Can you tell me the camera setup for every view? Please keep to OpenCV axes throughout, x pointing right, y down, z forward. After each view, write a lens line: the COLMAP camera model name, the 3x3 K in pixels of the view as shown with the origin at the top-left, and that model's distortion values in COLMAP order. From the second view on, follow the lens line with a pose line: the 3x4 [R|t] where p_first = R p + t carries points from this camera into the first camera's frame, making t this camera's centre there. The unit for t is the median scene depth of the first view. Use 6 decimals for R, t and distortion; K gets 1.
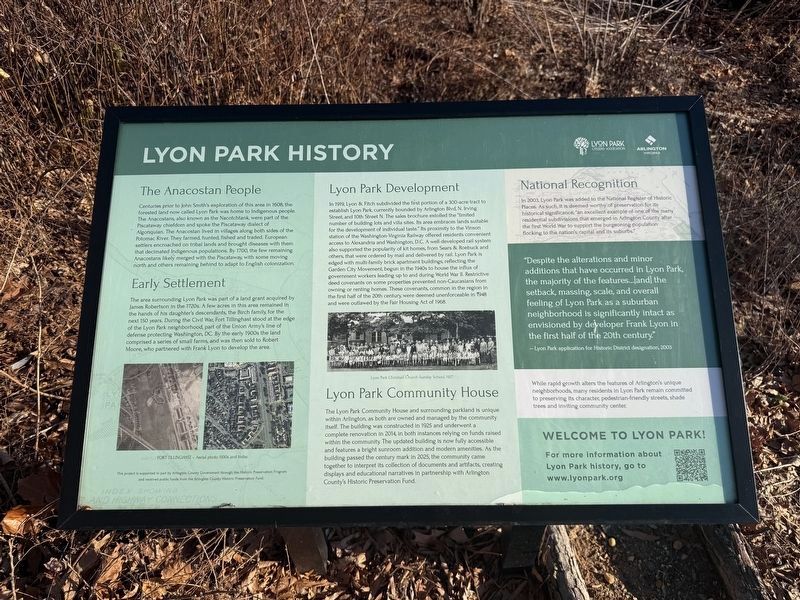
lens RADIAL K [[567.2, 0, 406.1], [0, 567.2, 303.8], [0, 0, 1]] dist [0.034219, -0.003236]
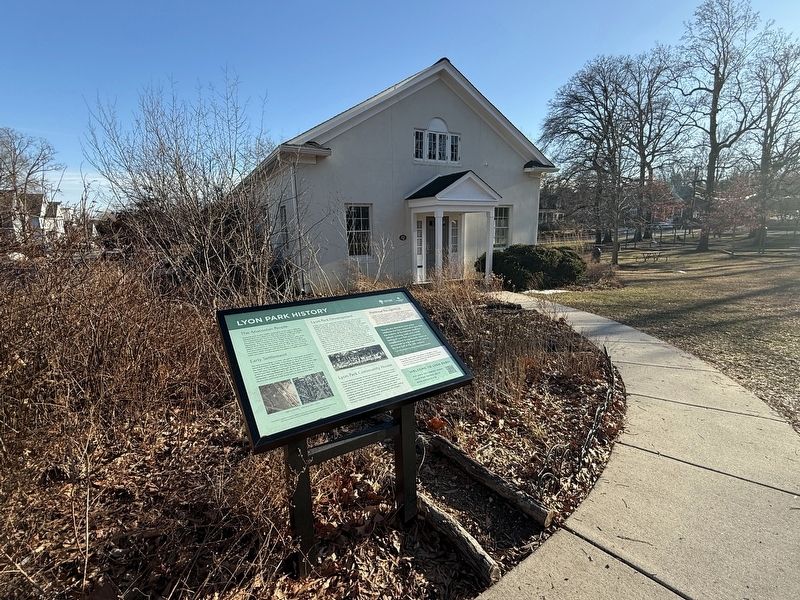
lens RADIAL K [[375.0, 0, 398.1], [0, 375.0, 298.8], [0, 0, 1]] dist [0.000872, 0.000010]
pose [[0.837553, -0.105018, 0.536168, -0.757850], [0.391369, 0.800076, -0.454652, 0.719977], [-0.381228, 0.590635, 0.711207, -0.563975]]
